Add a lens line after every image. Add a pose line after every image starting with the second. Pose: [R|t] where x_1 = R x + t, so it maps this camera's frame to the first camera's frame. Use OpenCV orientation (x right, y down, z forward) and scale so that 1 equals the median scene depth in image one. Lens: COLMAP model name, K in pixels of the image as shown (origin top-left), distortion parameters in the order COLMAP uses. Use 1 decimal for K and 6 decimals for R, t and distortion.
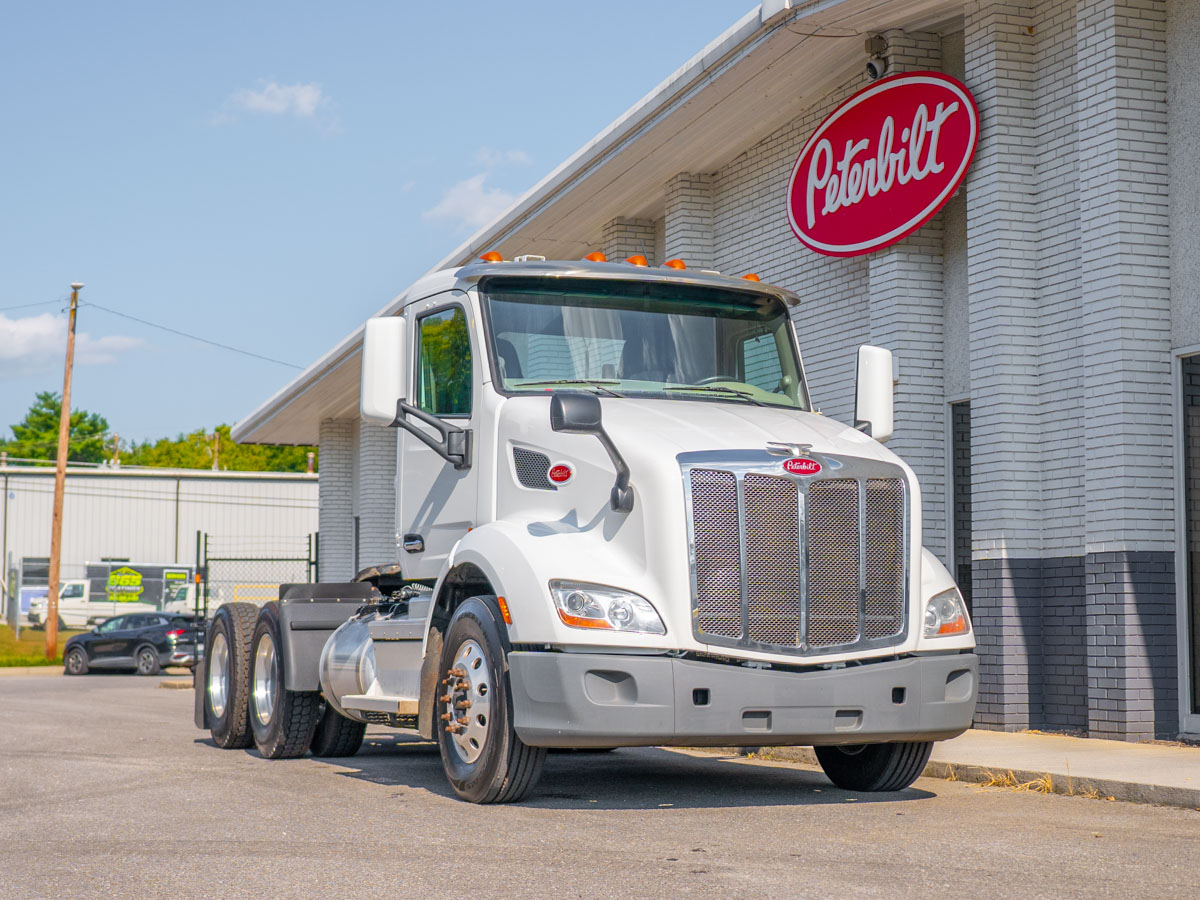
lens RADIAL K [[2155.0, 0, 600.0], [0, 2155.0, 450.0], [0, 0, 1]] dist [0.032361, 0.017695]
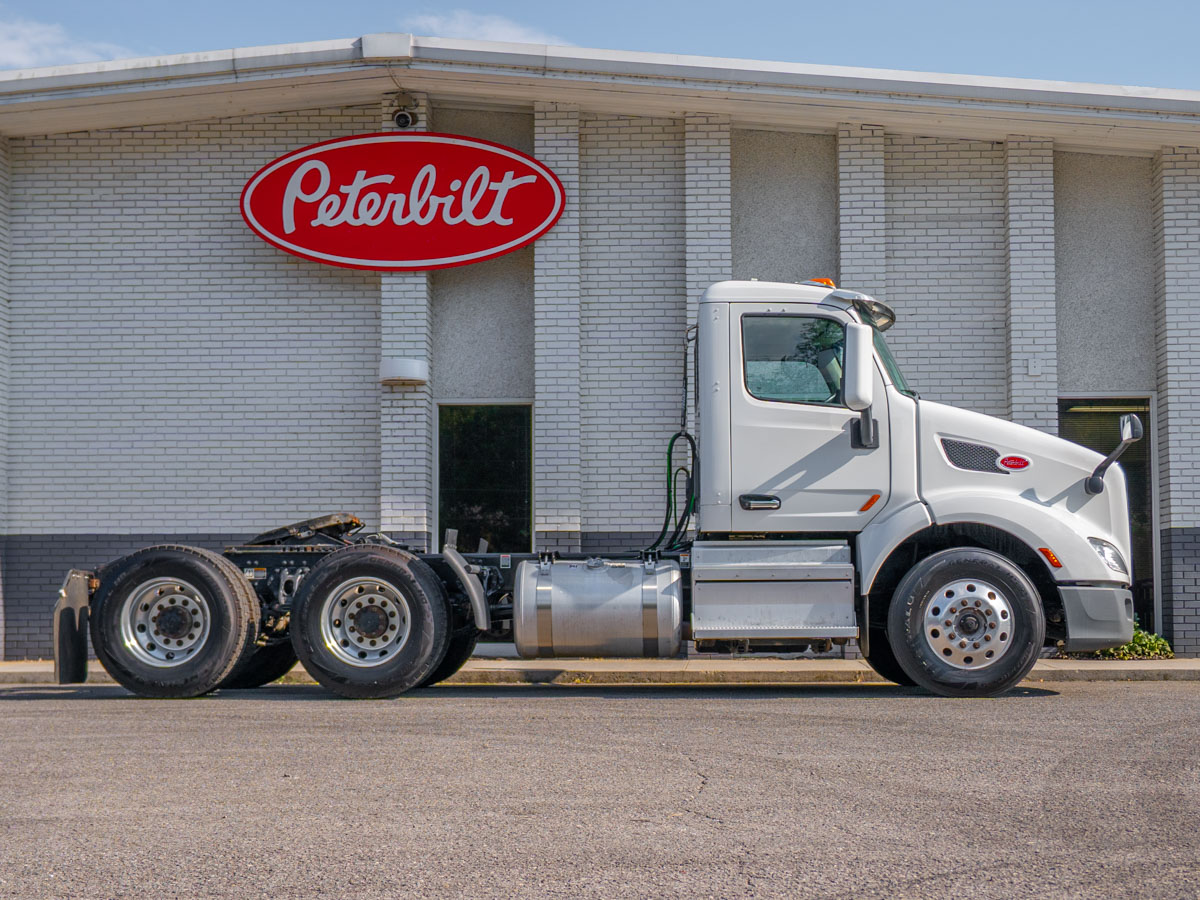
lens RADIAL K [[1854.8, 0, 642.2], [0, 1854.8, 519.3], [0, 0, 1]] dist [-0.002703, 0.044516]
pose [[0.394299, 0.043288, 0.917962, -0.782792], [-0.072182, 0.997263, -0.016023, 0.054140], [-0.916143, -0.059942, 0.396344, 0.469090]]
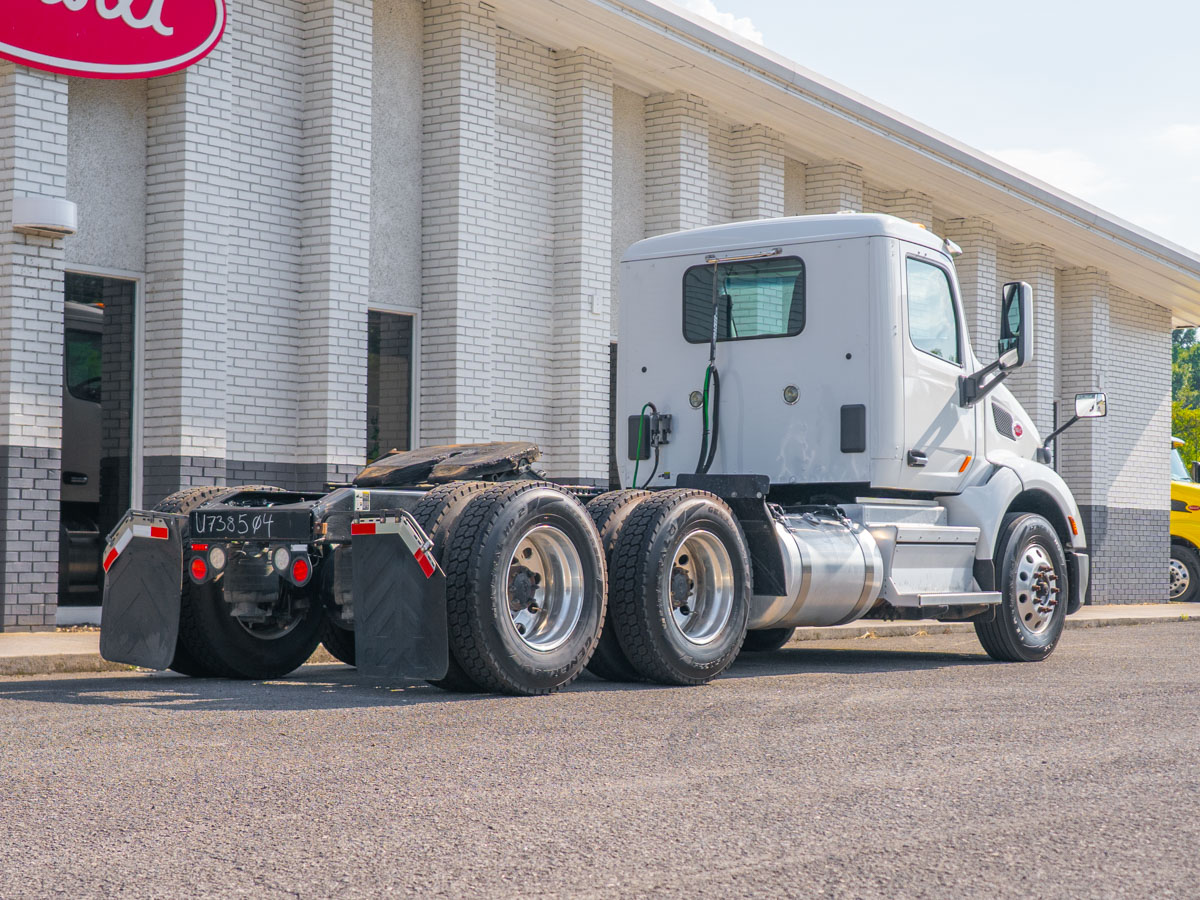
lens RADIAL K [[2233.0, 0, 600.0], [0, 2233.0, 450.0], [0, 0, 1]] dist [0.086169, 0.199298]
pose [[-0.511762, 0.032100, 0.858527, -0.741185], [-0.084025, 0.992641, -0.087201, 0.113611], [-0.855008, -0.116764, -0.505299, 1.269978]]
